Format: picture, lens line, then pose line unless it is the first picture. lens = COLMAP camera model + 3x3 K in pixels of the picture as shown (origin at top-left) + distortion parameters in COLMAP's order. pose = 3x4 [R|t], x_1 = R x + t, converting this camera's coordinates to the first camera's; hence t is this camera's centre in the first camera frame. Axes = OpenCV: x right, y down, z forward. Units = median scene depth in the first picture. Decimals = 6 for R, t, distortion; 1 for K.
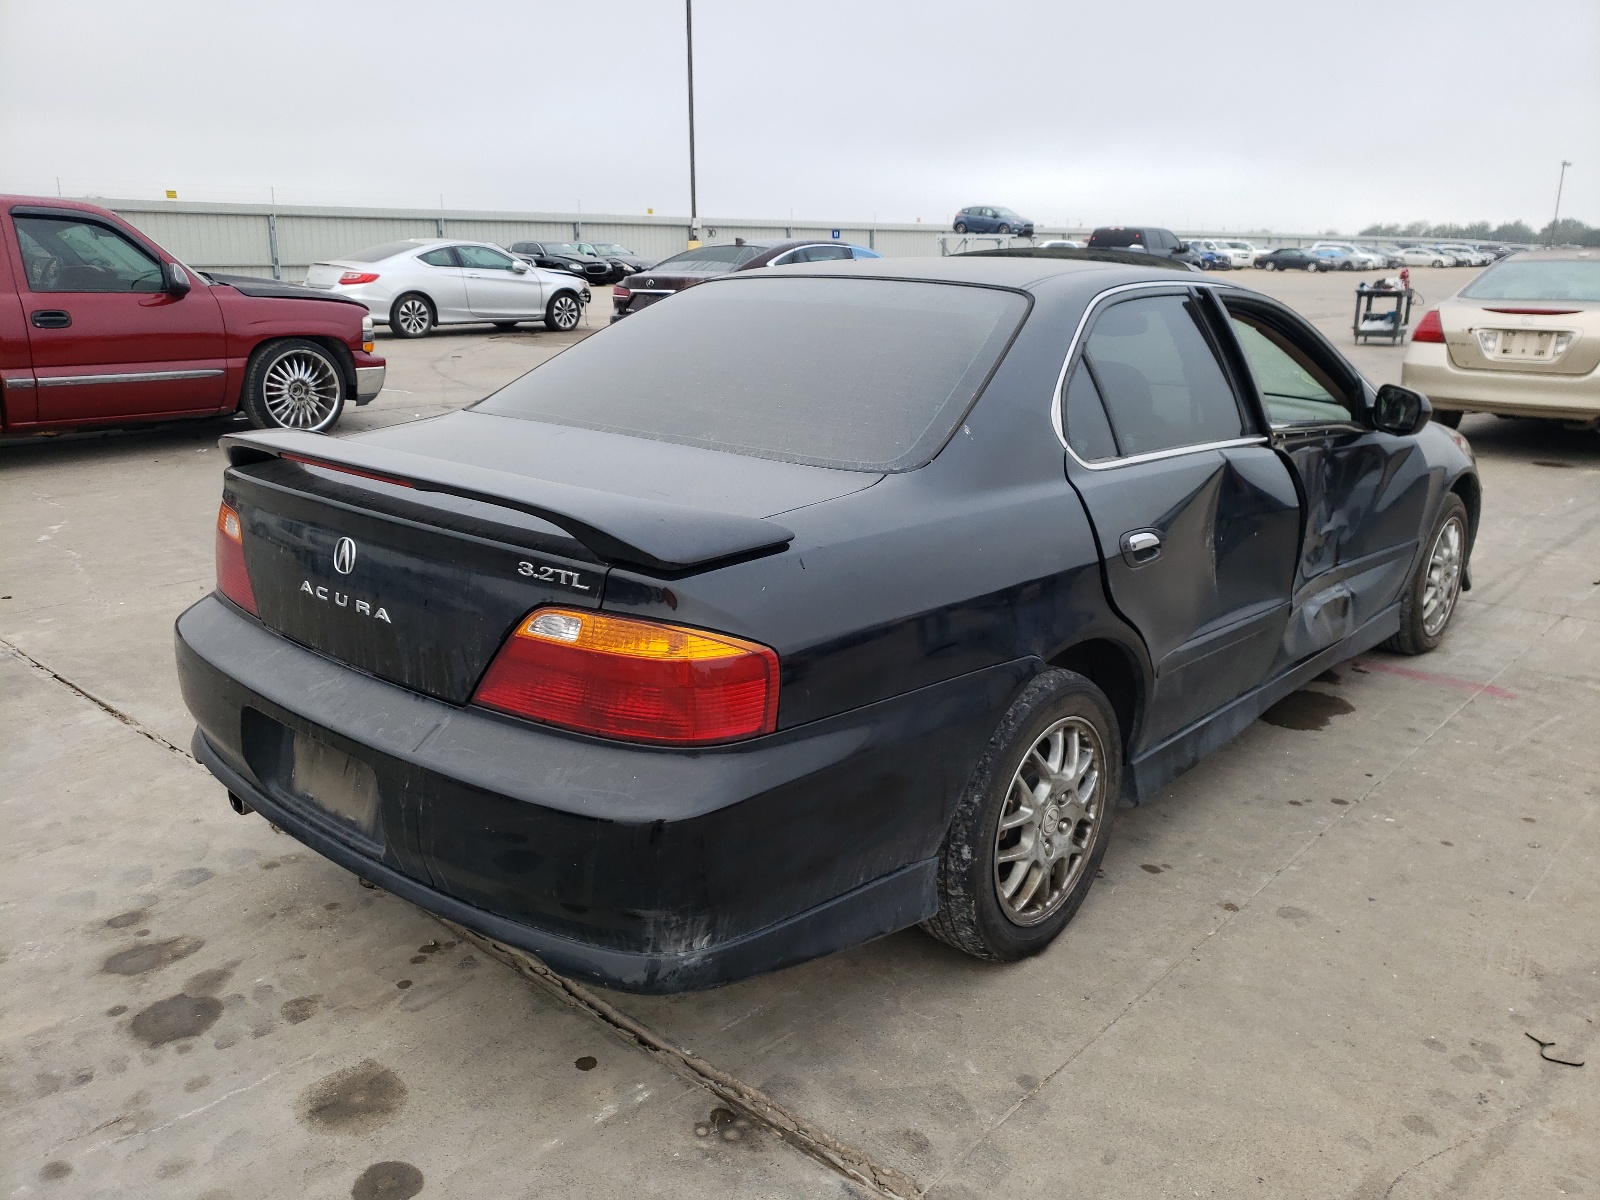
lens RADIAL K [[1262.1, 0, 822.8], [0, 1262.1, 550.3], [0, 0, 1]] dist [-0.009650, 0.059890]
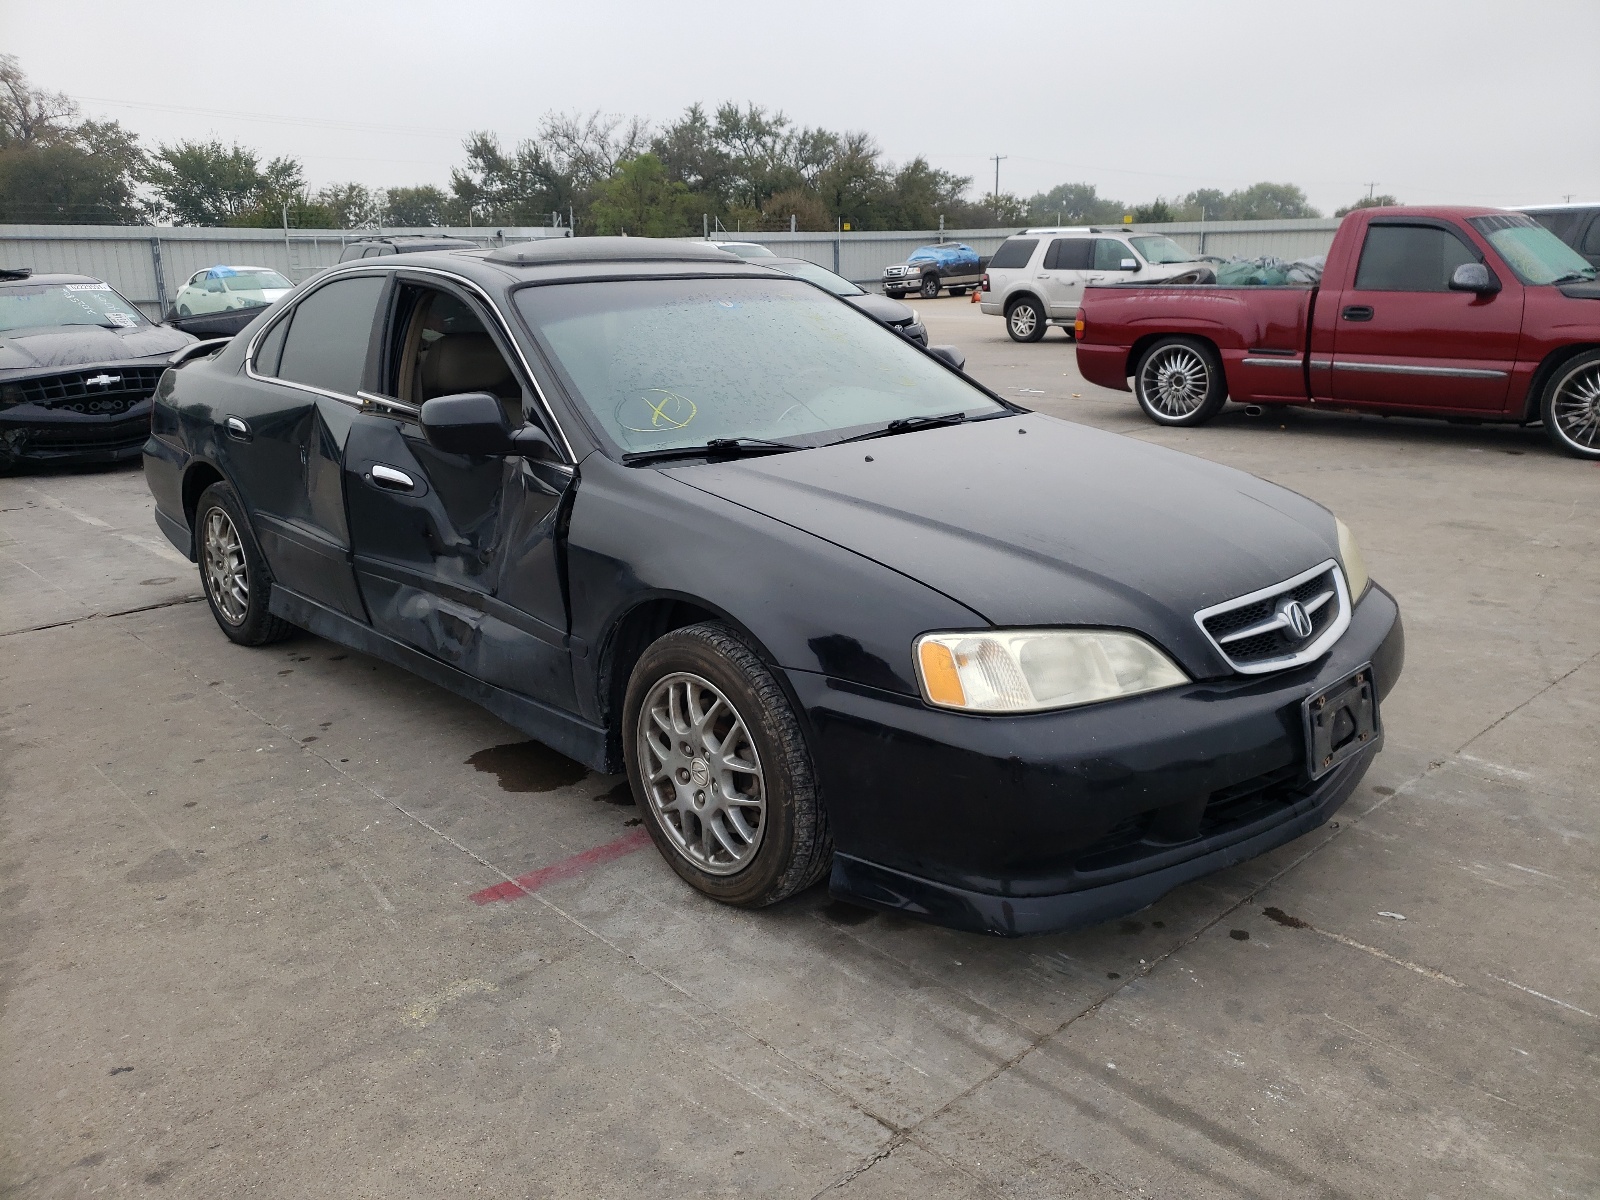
lens RADIAL K [[1262.1, 0, 822.8], [0, 1262.1, 550.3], [0, 0, 1]] dist [-0.009650, 0.059890]
pose [[-0.086355, 0.213570, -0.973103, 0.474741], [-0.223215, 0.947773, 0.227820, -0.102903], [0.970936, 0.236885, -0.034173, 0.485542]]
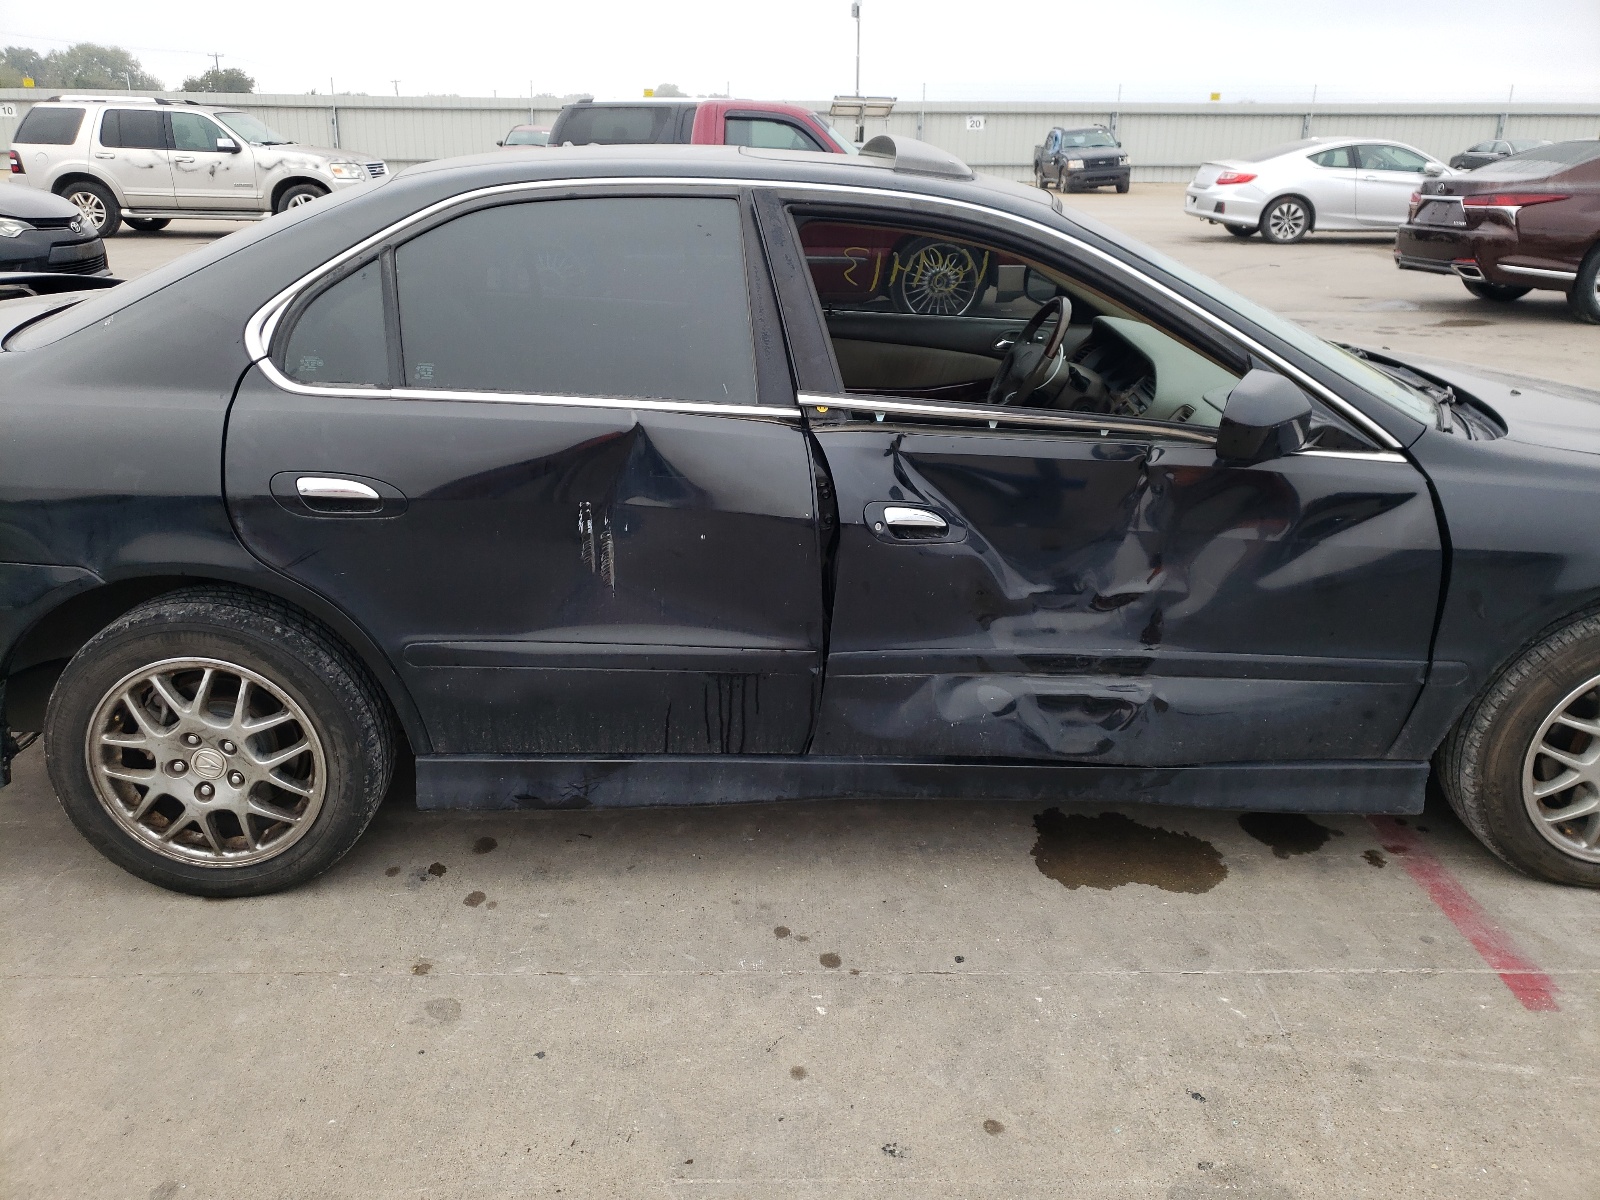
lens RADIAL K [[1253.3, 0, 793.8], [0, 1253.3, 536.4], [0, 0, 1]] dist [0.017762, 0.003667]
pose [[0.672862, 0.221220, -0.705917, 0.279540], [-0.176252, 0.974701, 0.137453, -0.038226], [0.718465, 0.031932, 0.694830, 0.173117]]
